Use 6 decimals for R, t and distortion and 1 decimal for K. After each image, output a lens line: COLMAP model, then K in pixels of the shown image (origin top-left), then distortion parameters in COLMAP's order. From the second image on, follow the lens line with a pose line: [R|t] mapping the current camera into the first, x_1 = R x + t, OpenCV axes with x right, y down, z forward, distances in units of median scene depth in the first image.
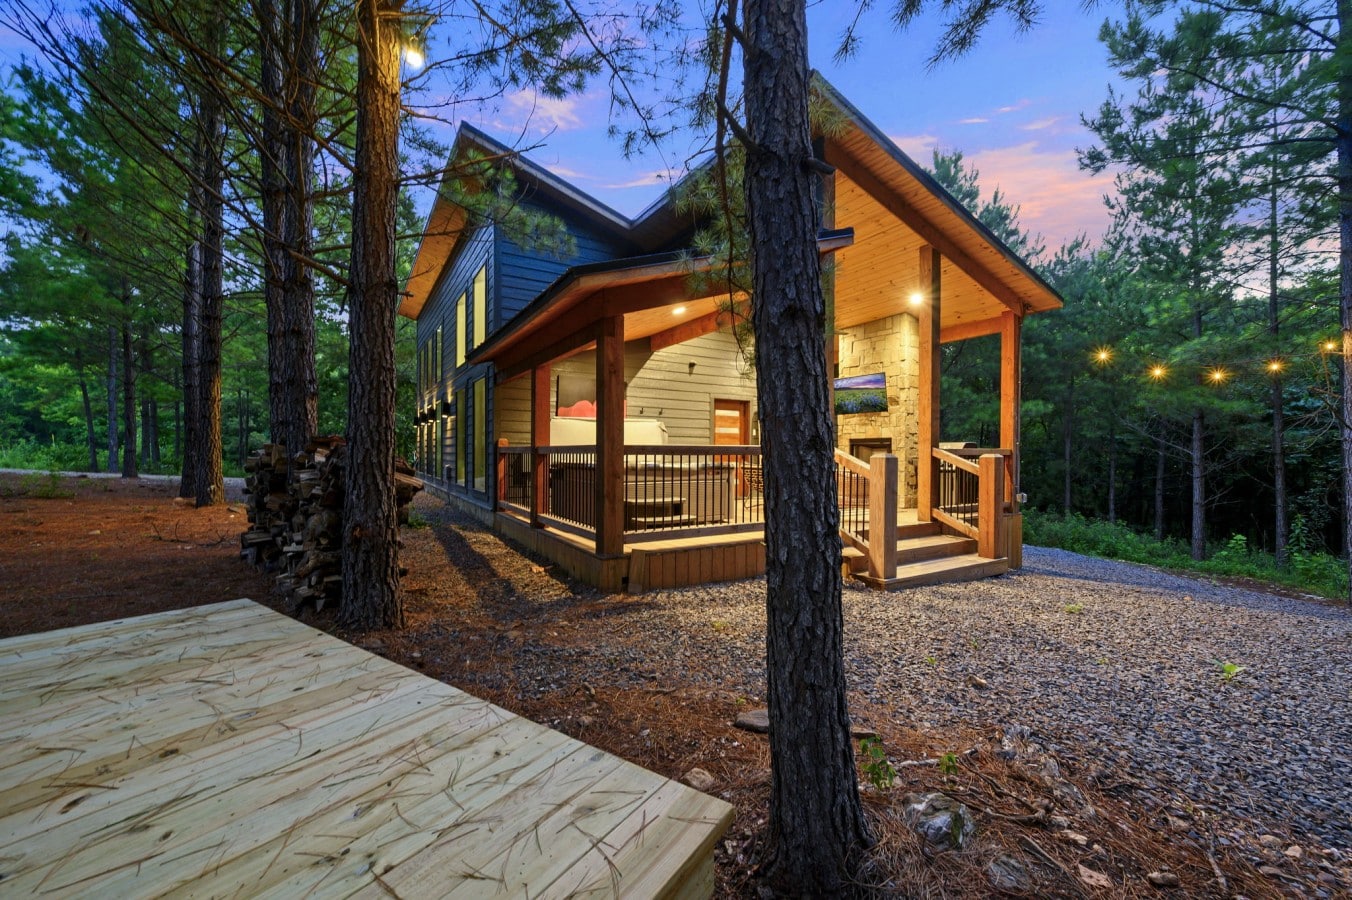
lens RADIAL K [[536.2, 0, 670.8], [0, 536.2, 453.3], [0, 0, 1]] dist [0.002811, -0.001041]
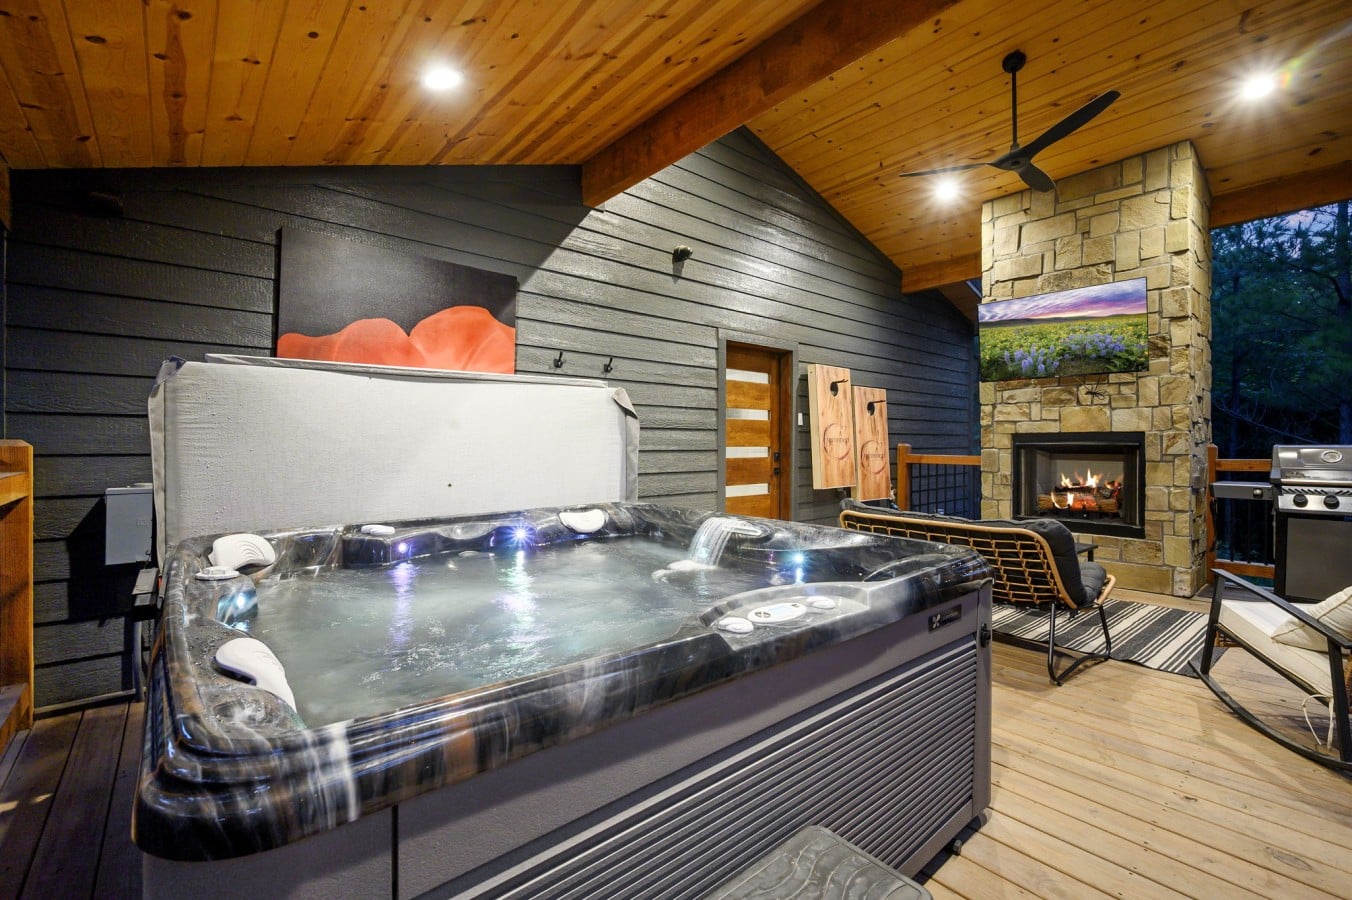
lens RADIAL K [[592.7, 0, 679.2], [0, 592.7, 442.9], [0, 0, 1]] dist [-0.000479, 0.000644]
pose [[0.982613, -0.005176, 0.185594, -0.047628], [0.005912, 0.999977, -0.003413, -0.019288], [-0.185572, 0.004451, 0.982621, 0.564429]]
